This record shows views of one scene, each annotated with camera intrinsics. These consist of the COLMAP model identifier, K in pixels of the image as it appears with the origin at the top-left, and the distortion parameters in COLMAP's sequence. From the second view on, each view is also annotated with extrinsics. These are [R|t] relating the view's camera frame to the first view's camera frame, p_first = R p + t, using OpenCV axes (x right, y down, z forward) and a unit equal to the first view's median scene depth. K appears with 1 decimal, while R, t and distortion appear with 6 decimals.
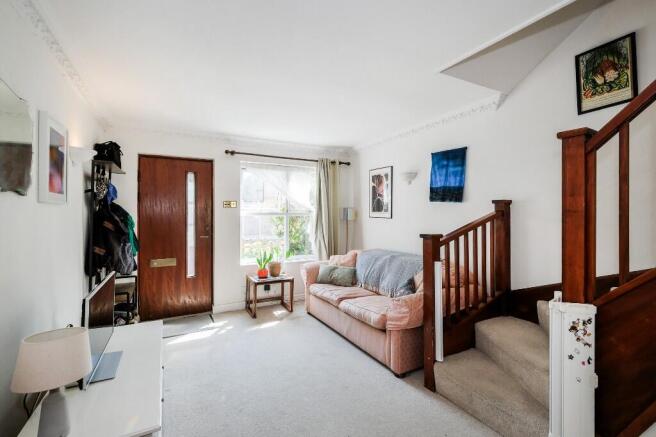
lens RADIAL K [[298.1, 0, 327.2], [0, 298.1, 207.6], [0, 0, 1]] dist [0.000705, 0.000258]
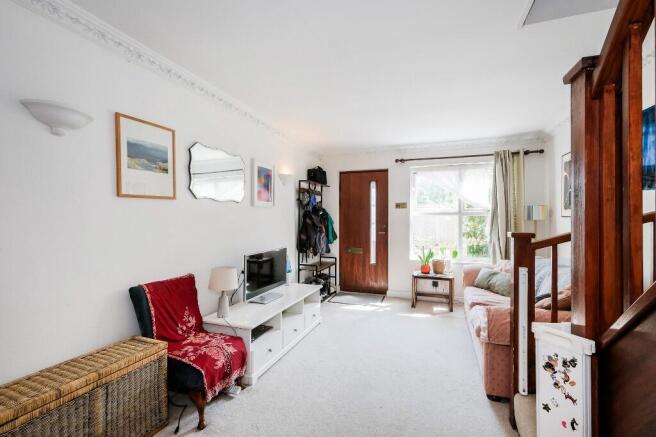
lens RADIAL K [[286.1, 0, 332.5], [0, 286.1, 212.1], [0, 0, 1]] dist [0.000514, 0.000249]
pose [[0.662868, -0.016065, -0.748564, 0.358482], [0.016458, 0.999841, -0.006884, 0.018880], [0.748555, -0.007756, 0.663027, 0.074410]]
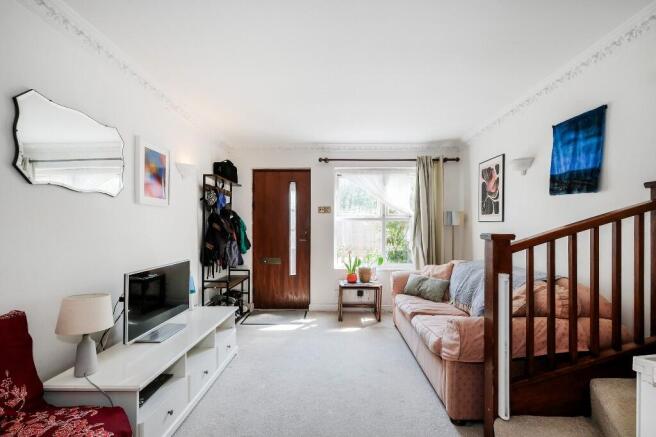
lens RADIAL K [[289.9, 0, 328.8], [0, 289.9, 223.8], [0, 0, 1]] dist [0.000572, 0.000275]
pose [[0.869937, -0.004830, -0.493138, 0.207860], [0.009578, 0.999929, 0.007103, 0.034114], [0.493069, -0.010902, 0.869922, 0.131801]]
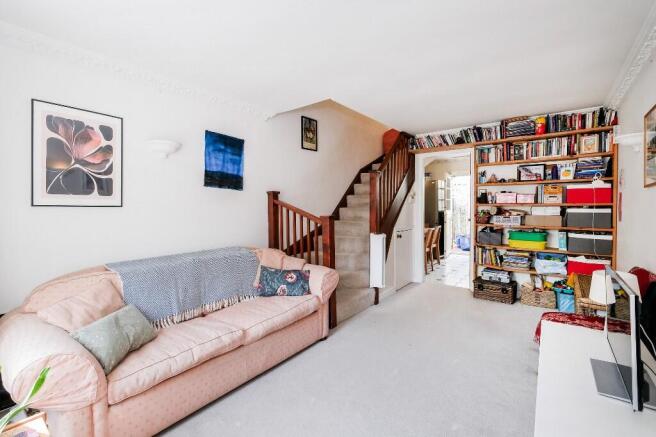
lens RADIAL K [[286.1, 0, 332.5], [0, 286.1, 212.1], [0, 0, 1]] dist [0.000514, 0.000249]
pose [[-0.406544, -0.010365, 0.913572, -0.504508], [-0.011386, 0.999915, 0.006278, 0.040476], [-0.913560, -0.007849, -0.406628, 0.914286]]
